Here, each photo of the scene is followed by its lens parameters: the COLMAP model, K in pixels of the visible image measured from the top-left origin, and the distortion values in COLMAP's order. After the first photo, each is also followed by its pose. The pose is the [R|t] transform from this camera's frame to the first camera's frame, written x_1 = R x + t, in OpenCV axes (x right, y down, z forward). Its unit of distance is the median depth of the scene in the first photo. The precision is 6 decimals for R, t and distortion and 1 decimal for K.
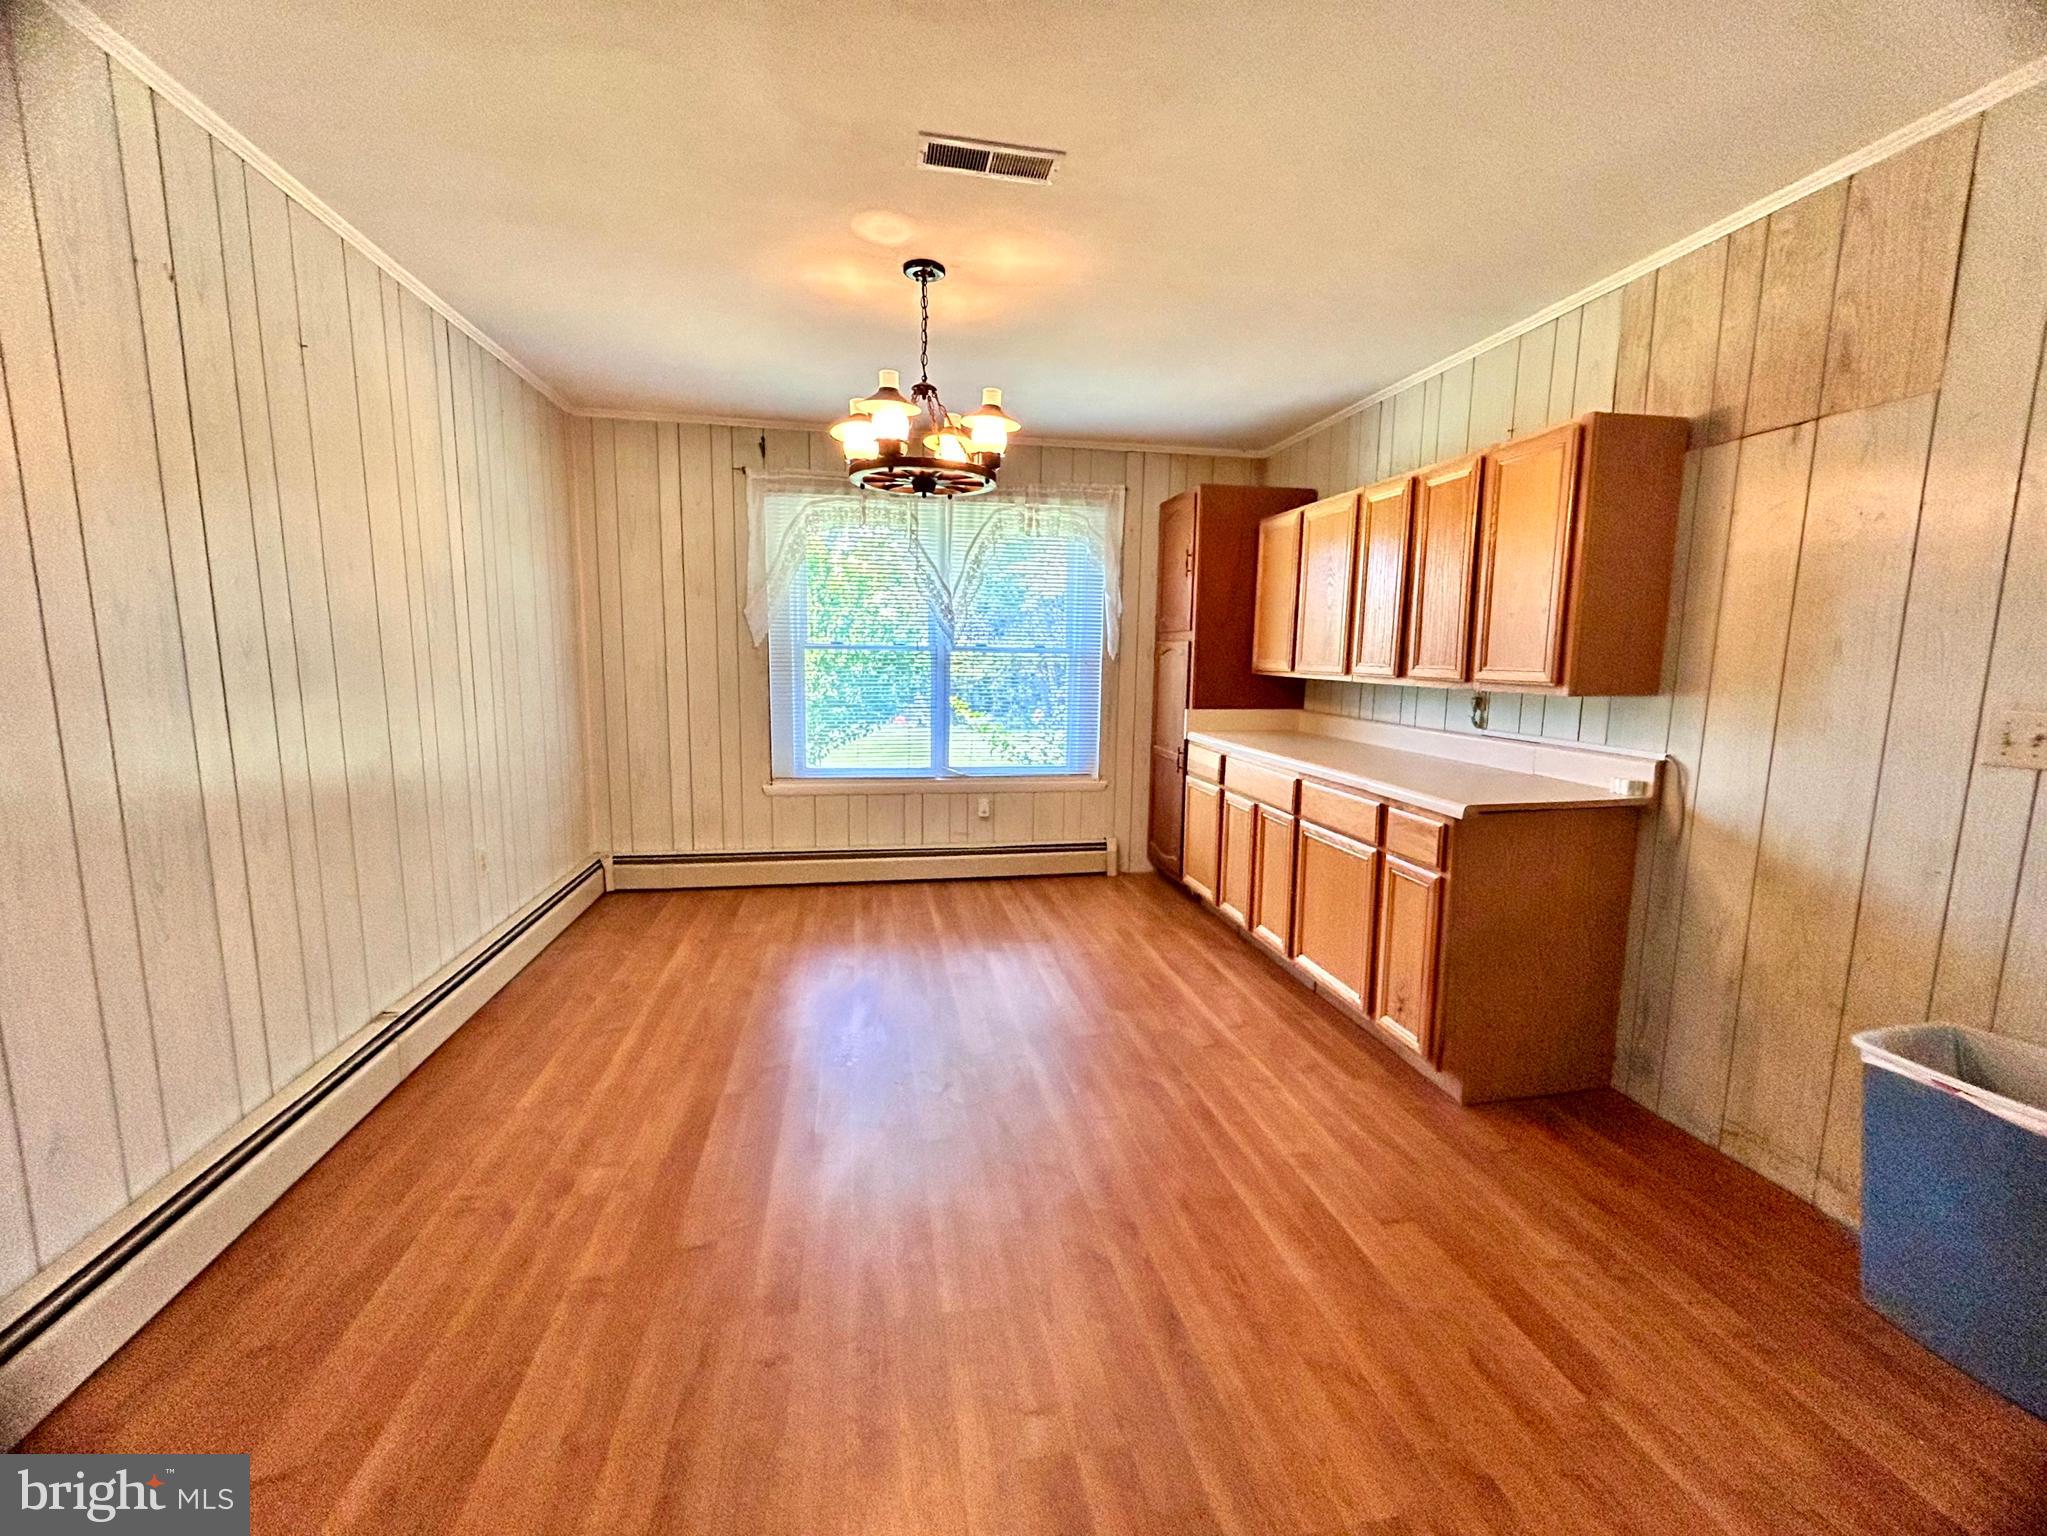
lens RADIAL K [[834.2, 0, 1023.5], [0, 834.2, 768.0], [0, 0, 1]] dist [0.000007, 0.000102]
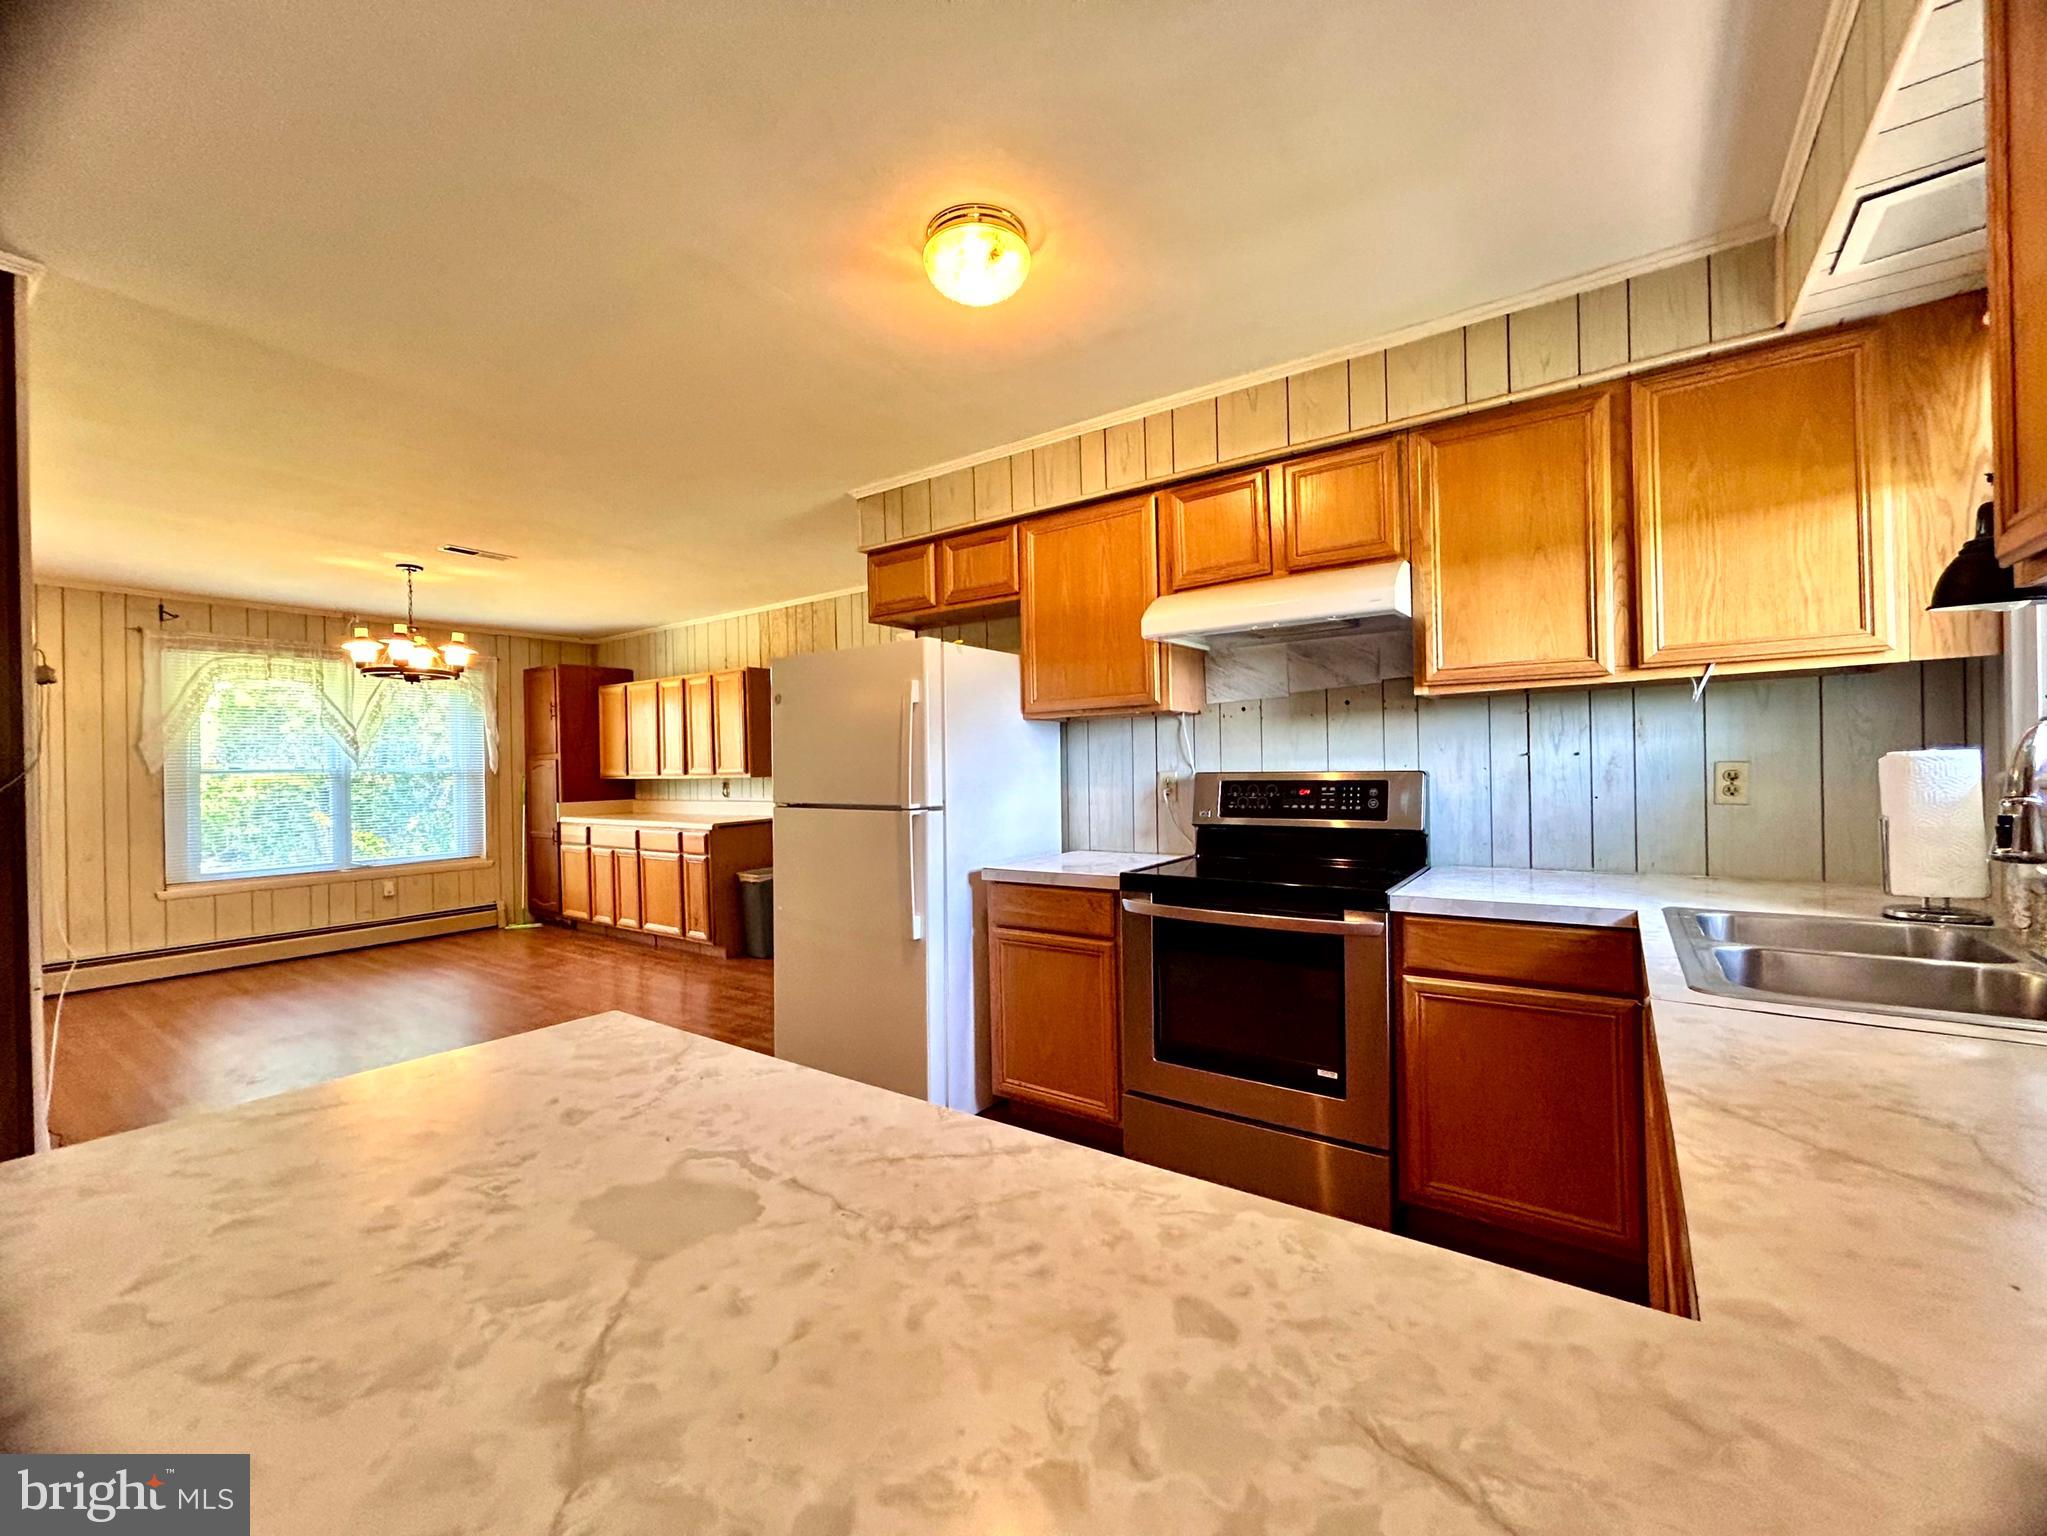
lens RADIAL K [[834.2, 0, 1023.5], [0, 834.2, 768.0], [0, 0, 1]] dist [0.000007, 0.000102]
pose [[0.718681, -0.031769, 0.694614, -0.284180], [0.126657, 0.988225, -0.085848, 0.119707], [-0.683707, 0.149675, 0.714242, -0.787072]]
